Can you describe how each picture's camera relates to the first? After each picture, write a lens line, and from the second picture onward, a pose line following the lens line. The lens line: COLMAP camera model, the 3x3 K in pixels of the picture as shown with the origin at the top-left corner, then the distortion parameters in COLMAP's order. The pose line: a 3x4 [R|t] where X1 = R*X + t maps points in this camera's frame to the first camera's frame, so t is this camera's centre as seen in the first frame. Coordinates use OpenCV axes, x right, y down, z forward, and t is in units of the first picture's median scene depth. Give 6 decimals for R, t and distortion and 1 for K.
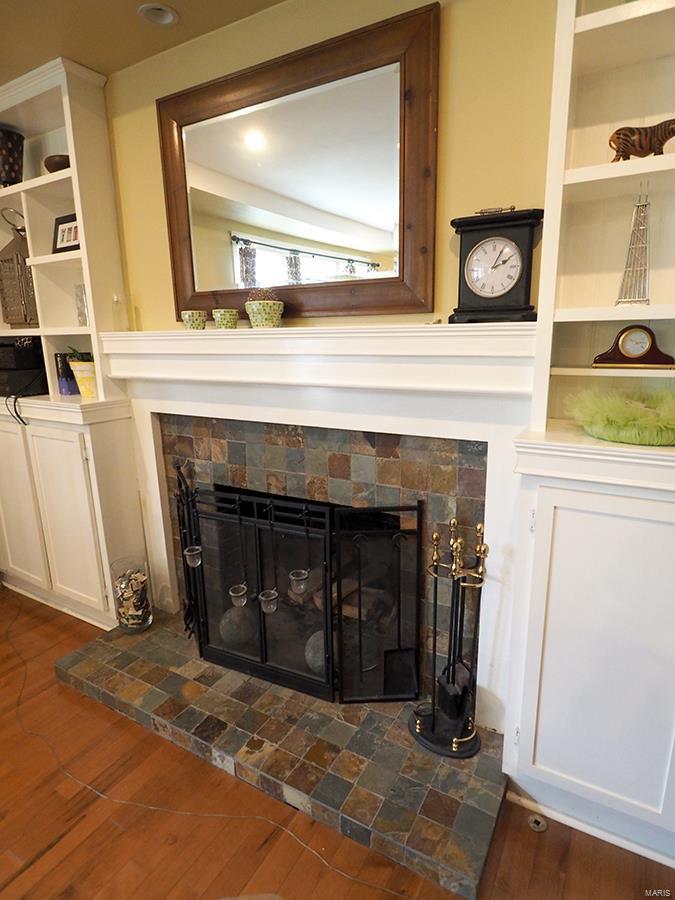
lens RADIAL K [[507.8, 0, 339.7], [0, 507.8, 449.0], [0, 0, 1]] dist [-0.005697, -0.004296]
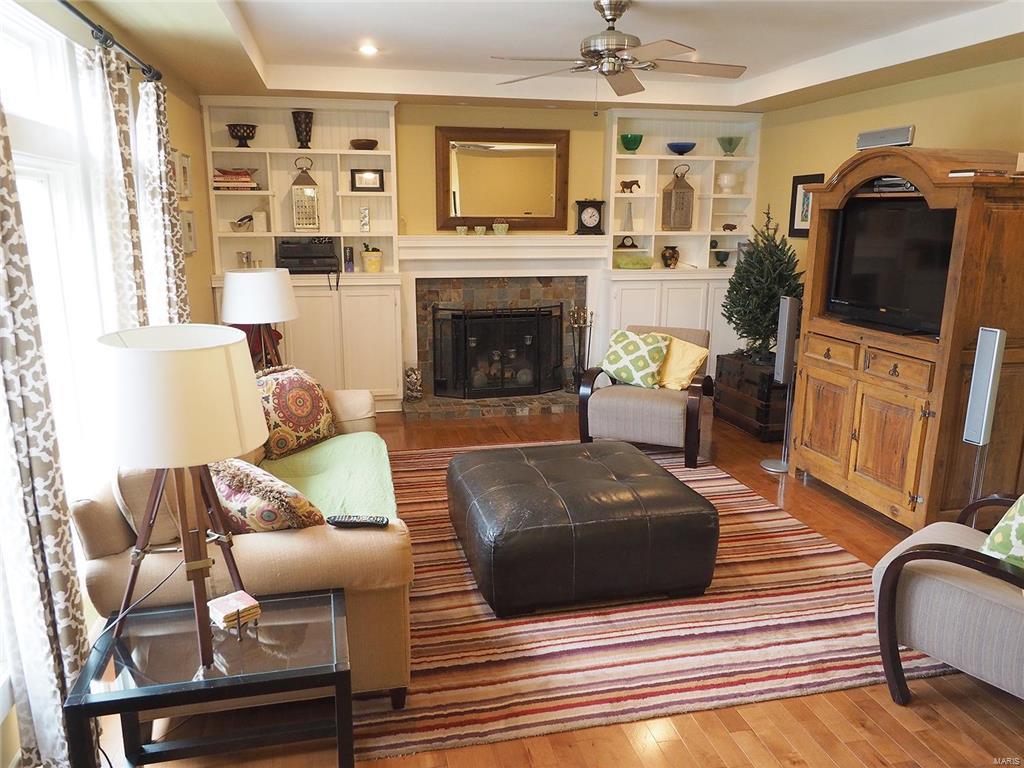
lens RADIAL K [[759.9, 0, 513.3], [0, 759.9, 386.7], [0, 0, 1]] dist [-0.003455, -0.000071]
pose [[0.736033, -0.129171, 0.664508, -2.695584], [0.132048, 0.990165, 0.046214, 0.321601], [-0.663942, 0.053732, 0.745851, -1.725335]]
